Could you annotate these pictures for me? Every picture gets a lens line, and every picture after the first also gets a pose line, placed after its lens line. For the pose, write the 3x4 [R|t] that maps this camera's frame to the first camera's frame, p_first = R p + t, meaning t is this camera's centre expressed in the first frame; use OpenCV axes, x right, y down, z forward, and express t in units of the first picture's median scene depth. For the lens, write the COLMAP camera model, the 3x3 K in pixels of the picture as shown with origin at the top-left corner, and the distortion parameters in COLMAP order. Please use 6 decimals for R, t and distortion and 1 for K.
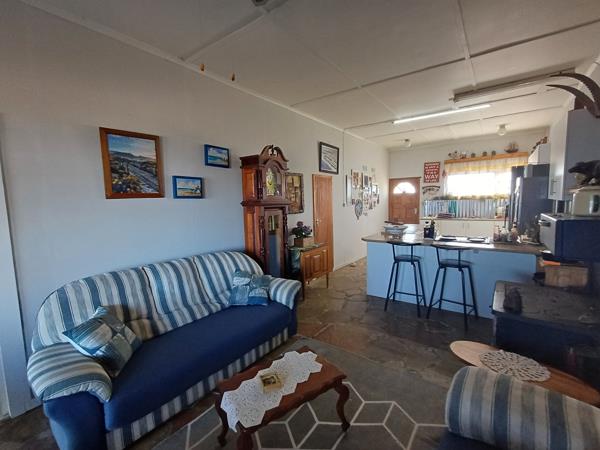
lens RADIAL K [[267.9, 0, 300.5], [0, 267.9, 222.6], [0, 0, 1]] dist [0.002608, -0.001138]
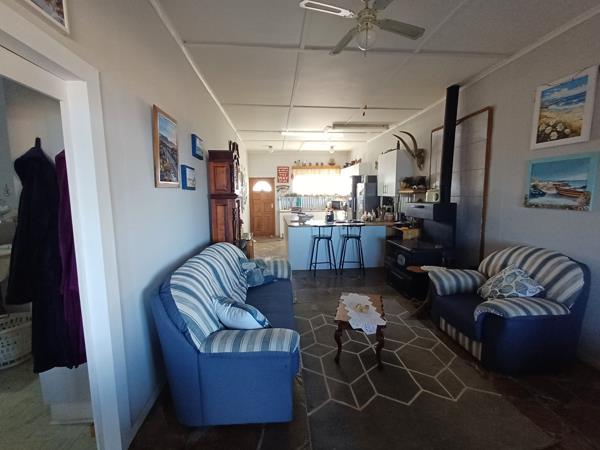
lens RADIAL K [[267.9, 0, 300.5], [0, 267.9, 222.6], [0, 0, 1]] dist [0.002608, -0.001138]
pose [[0.744979, -0.053120, 0.664970, -0.323050], [0.047818, 0.998513, 0.026194, 0.007986], [-0.665372, 0.012284, 0.746411, 0.015765]]
